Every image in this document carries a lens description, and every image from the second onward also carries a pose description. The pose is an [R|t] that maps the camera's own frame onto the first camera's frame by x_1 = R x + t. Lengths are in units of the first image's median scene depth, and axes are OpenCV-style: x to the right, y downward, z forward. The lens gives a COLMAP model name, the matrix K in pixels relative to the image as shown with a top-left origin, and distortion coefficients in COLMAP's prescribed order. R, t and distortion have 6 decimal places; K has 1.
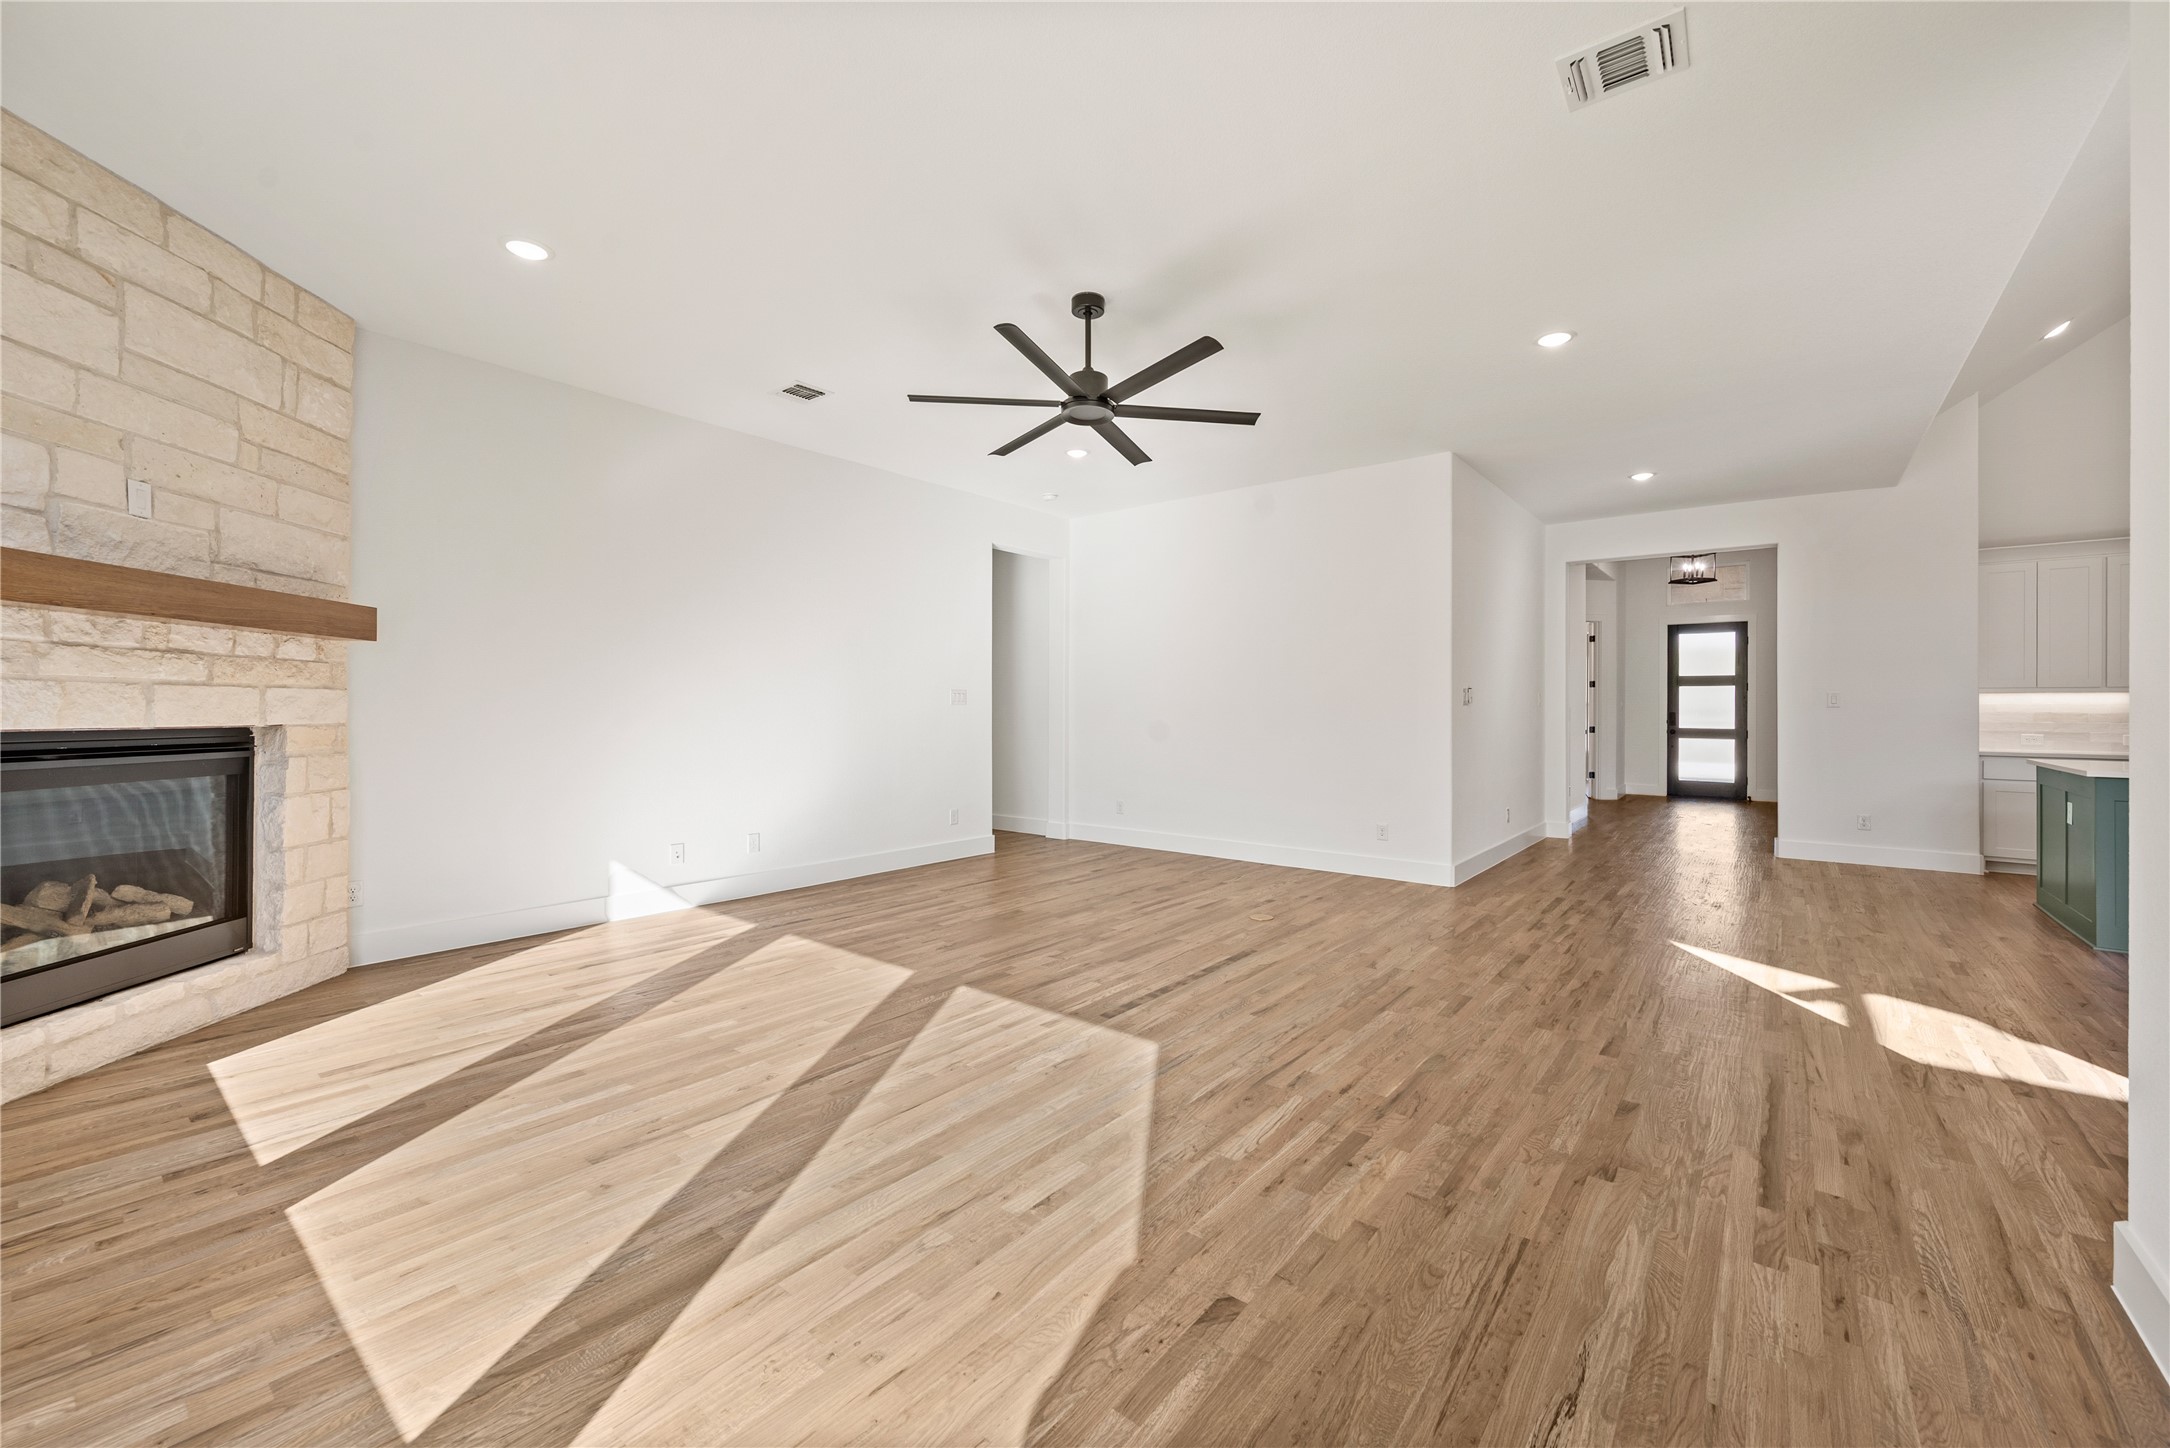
lens RADIAL K [[859.7, 0, 1111.4], [0, 859.7, 700.0], [0, 0, 1]] dist [-0.003556, 0.001121]
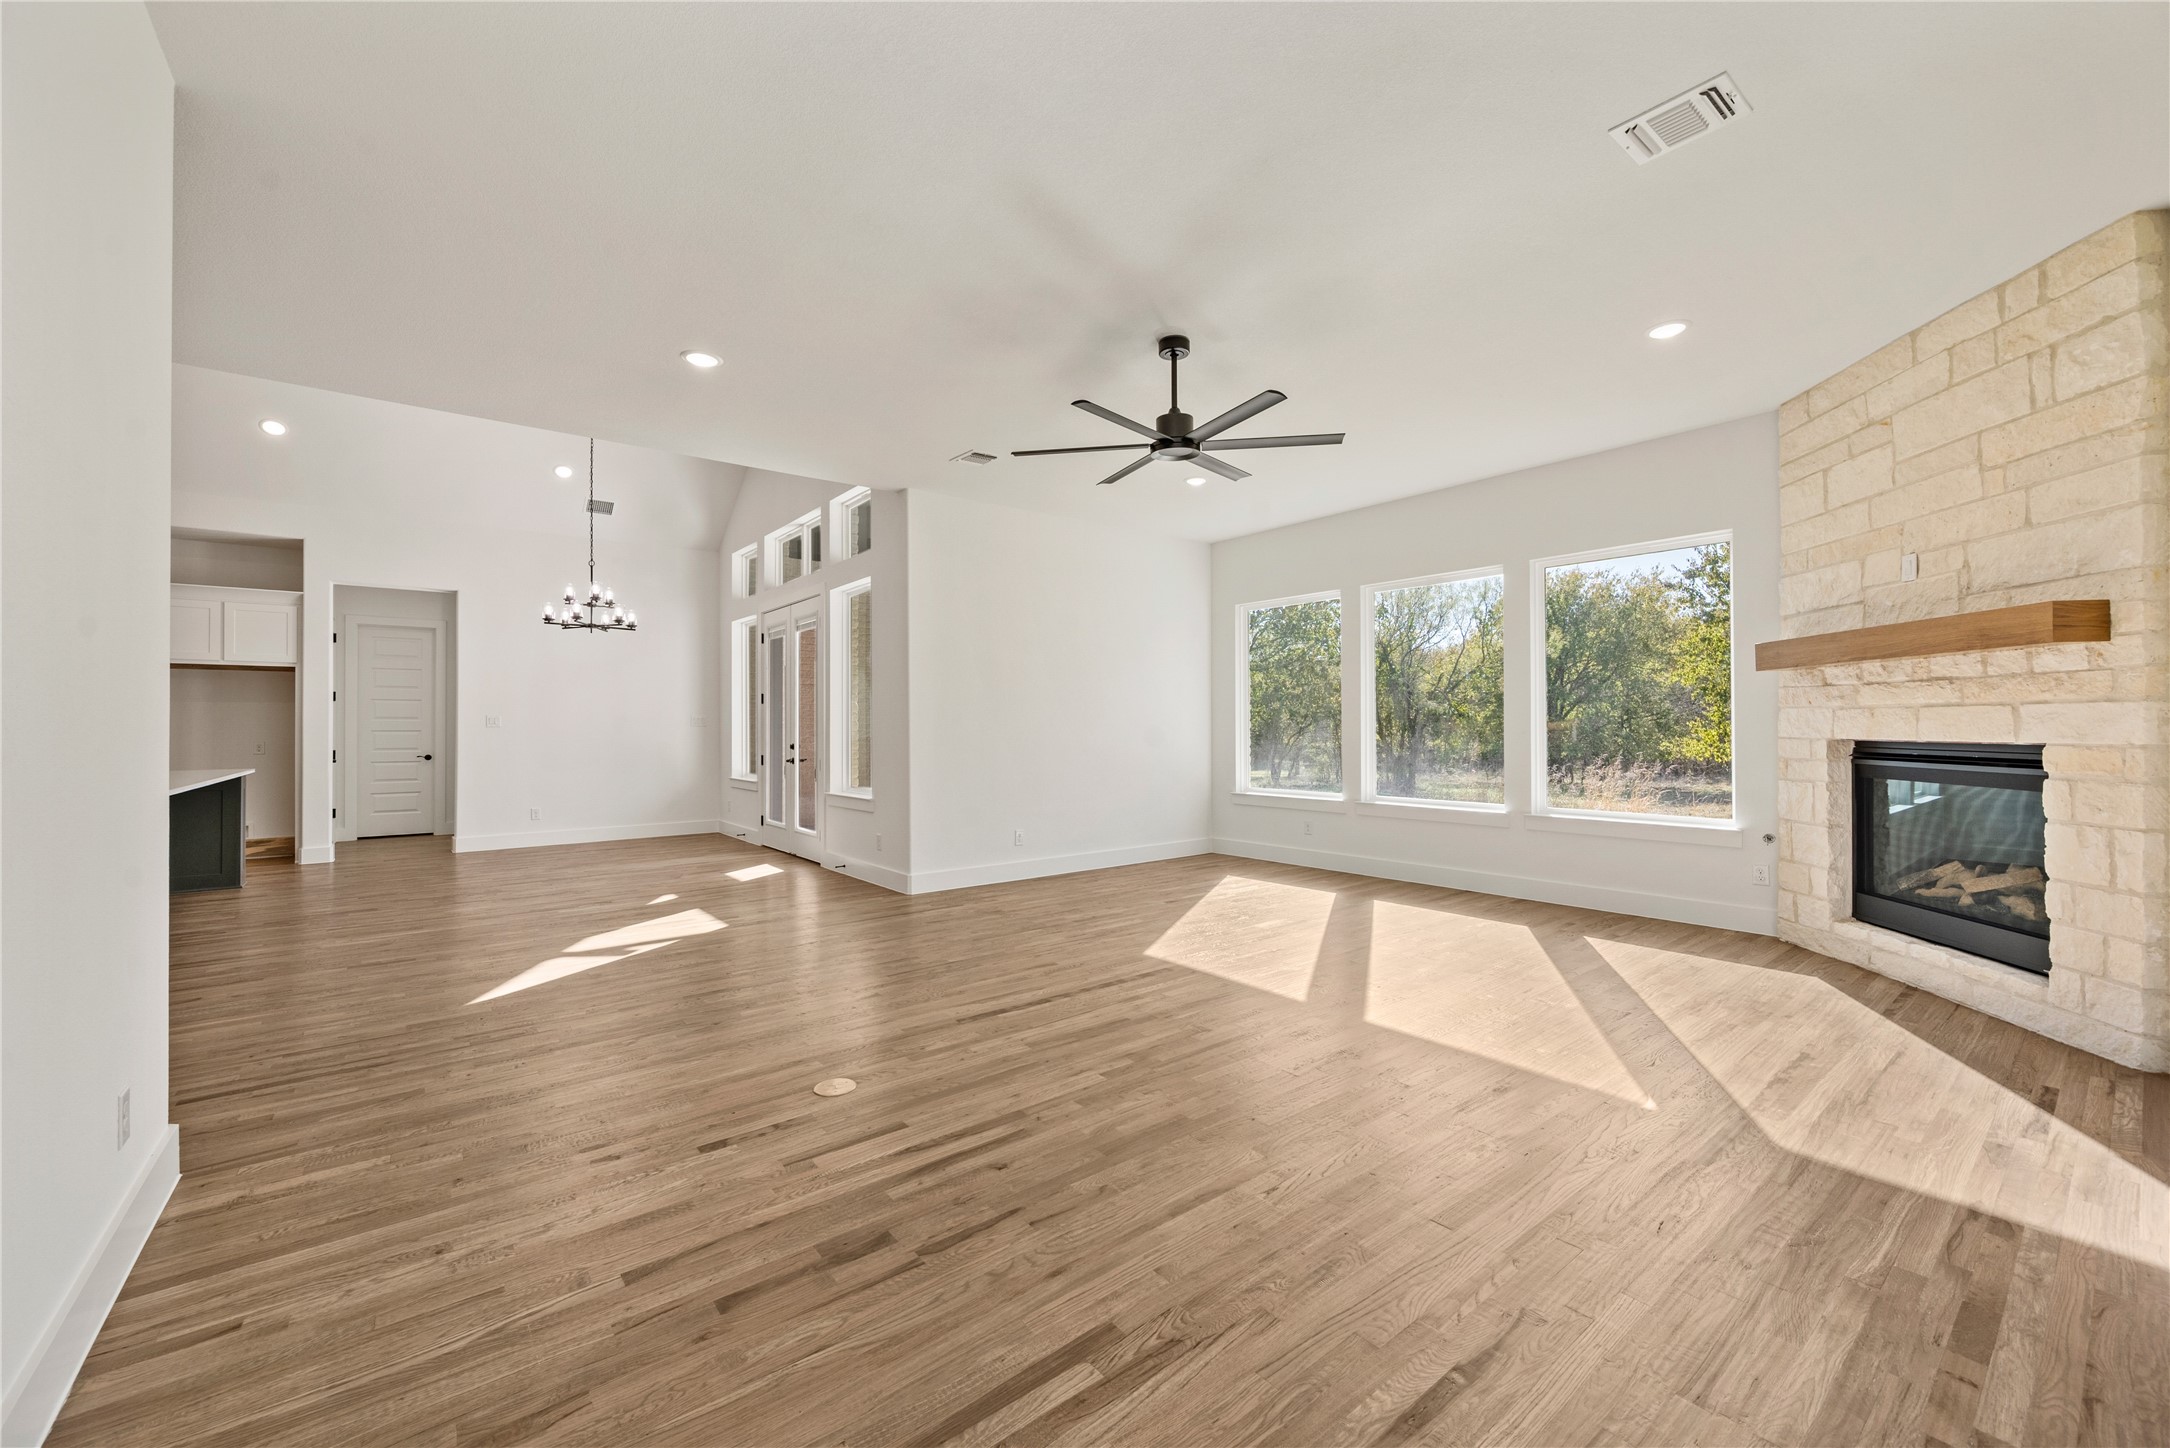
lens RADIAL K [[859.7, 0, 1084.5], [0, 859.7, 722.5], [0, 0, 1]] dist [-0.003556, 0.001121]
pose [[-0.971585, 0.000351, 0.236692, -0.177106], [-0.003308, 0.999881, -0.015060, 0.024210], [-0.236669, -0.015415, -0.971468, 2.186155]]
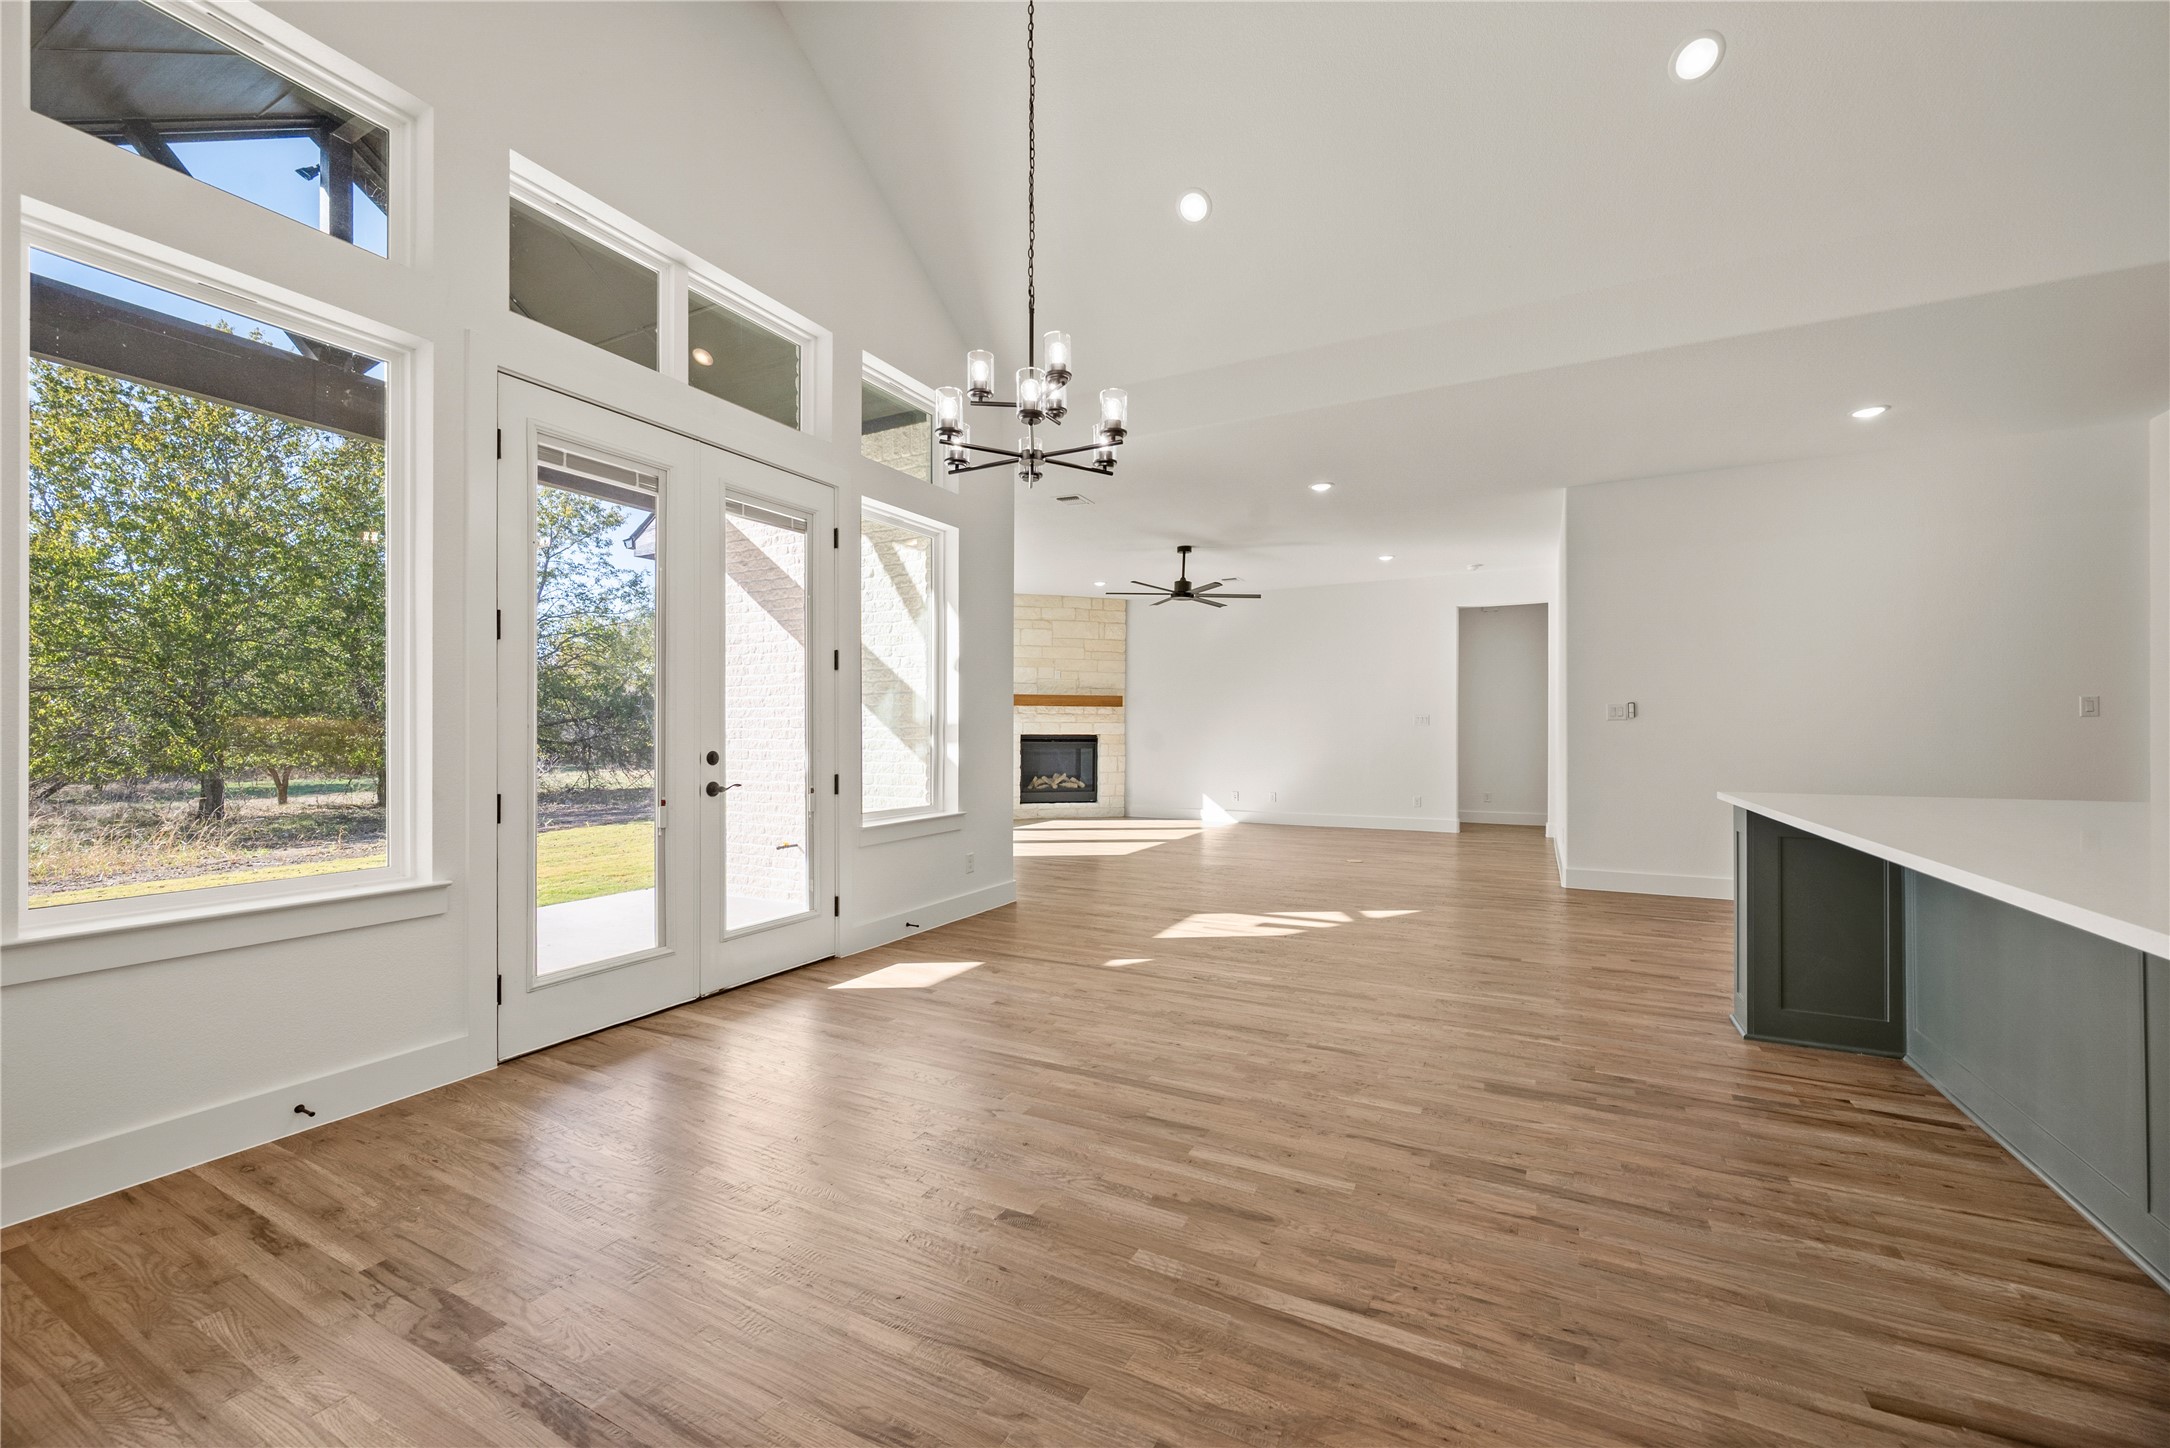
lens RADIAL K [[859.7, 0, 1084.7], [0, 859.7, 729.8], [0, 0, 1]] dist [-0.003556, 0.001121]
pose [[0.176286, -0.007534, -0.984310, 2.293815], [0.006179, 0.999959, -0.006548, 0.033240], [0.984320, -0.004928, 0.176325, 0.368670]]
